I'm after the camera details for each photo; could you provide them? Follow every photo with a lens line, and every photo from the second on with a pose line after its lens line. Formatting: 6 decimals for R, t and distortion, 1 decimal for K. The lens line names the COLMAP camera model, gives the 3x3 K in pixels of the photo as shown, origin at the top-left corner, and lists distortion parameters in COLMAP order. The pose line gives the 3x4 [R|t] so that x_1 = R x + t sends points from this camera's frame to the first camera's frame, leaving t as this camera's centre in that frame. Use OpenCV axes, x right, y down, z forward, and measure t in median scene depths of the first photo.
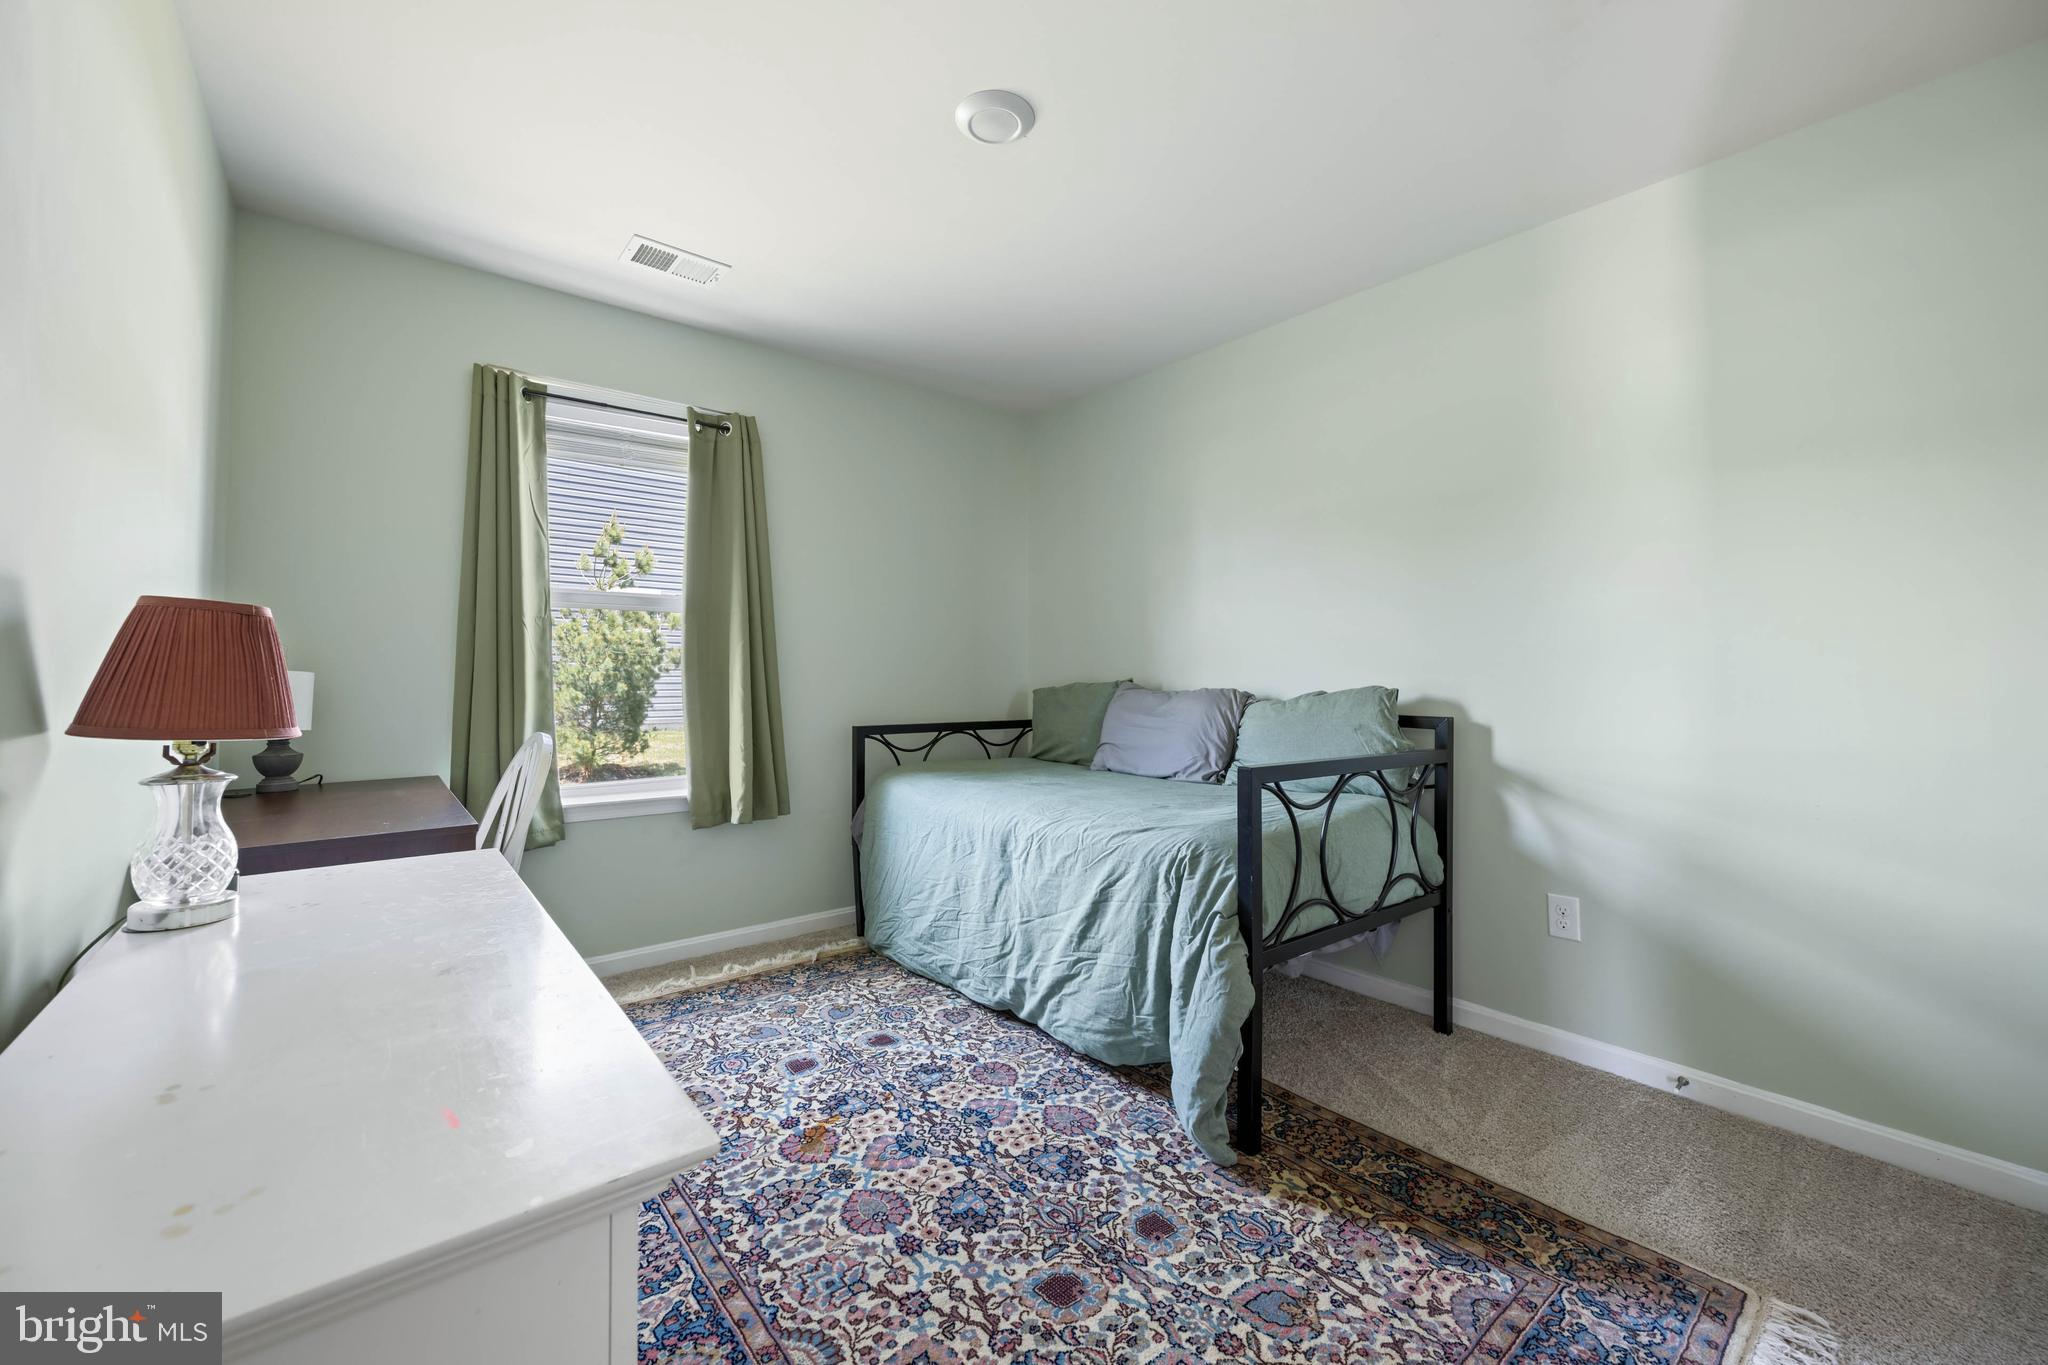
lens RADIAL K [[815.3, 0, 1024.1], [0, 815.3, 667.7], [0, 0, 1]] dist [-0.001117, 0.000516]
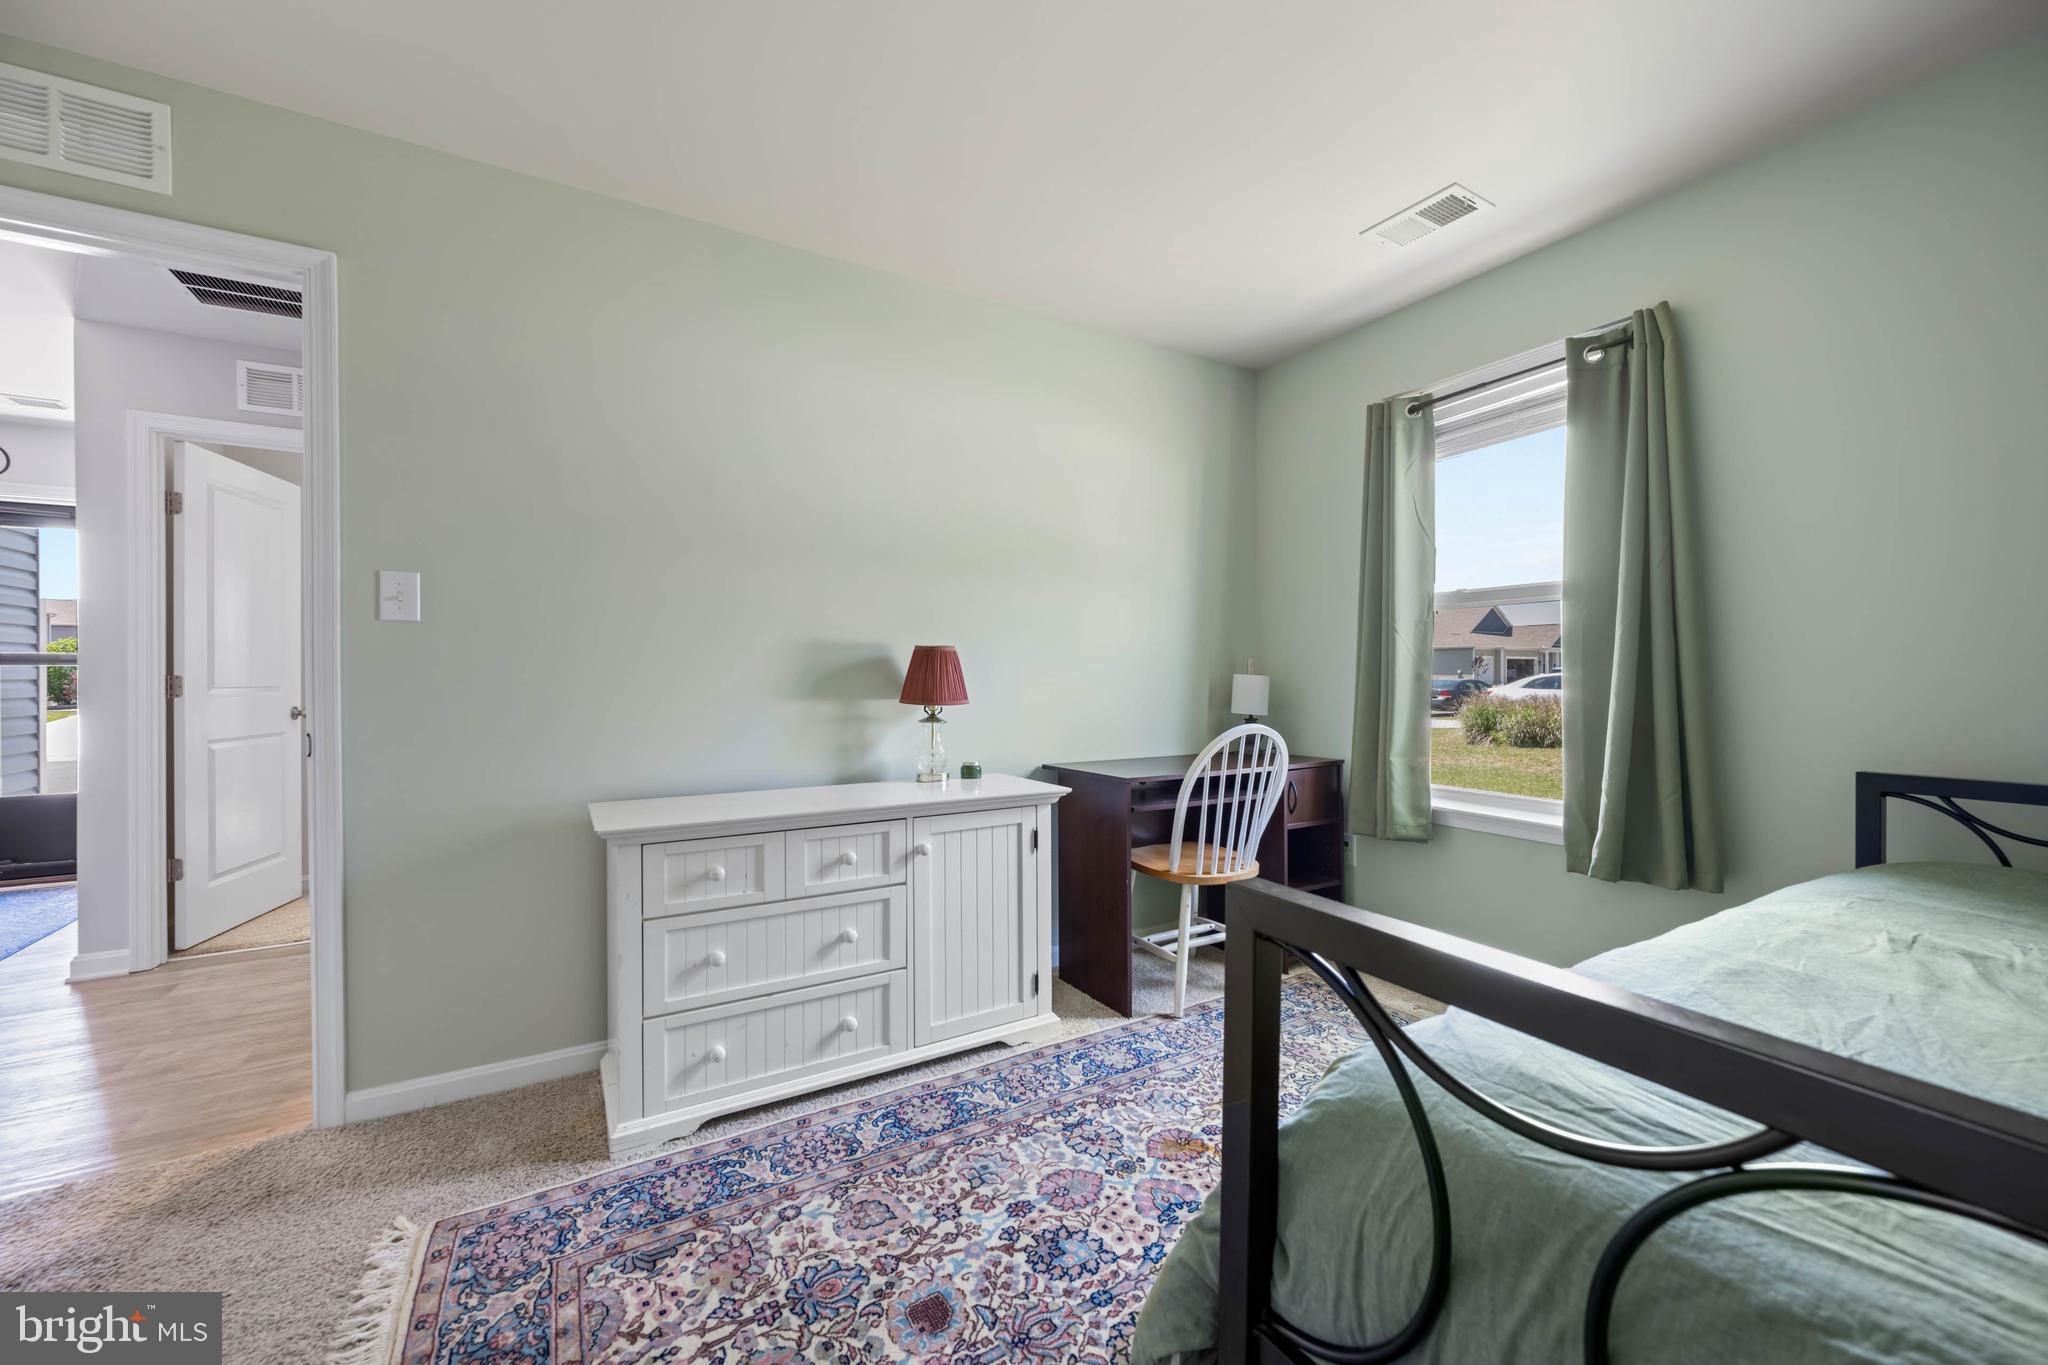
lens RADIAL K [[815.3, 0, 1028.3], [0, 815.3, 691.1], [0, 0, 1]] dist [-0.001117, 0.000516]
pose [[-0.164032, 0.016370, -0.986319, 0.867803], [0.009456, 0.999842, 0.015021, 0.010948], [0.986410, -0.006862, -0.164161, 1.146740]]
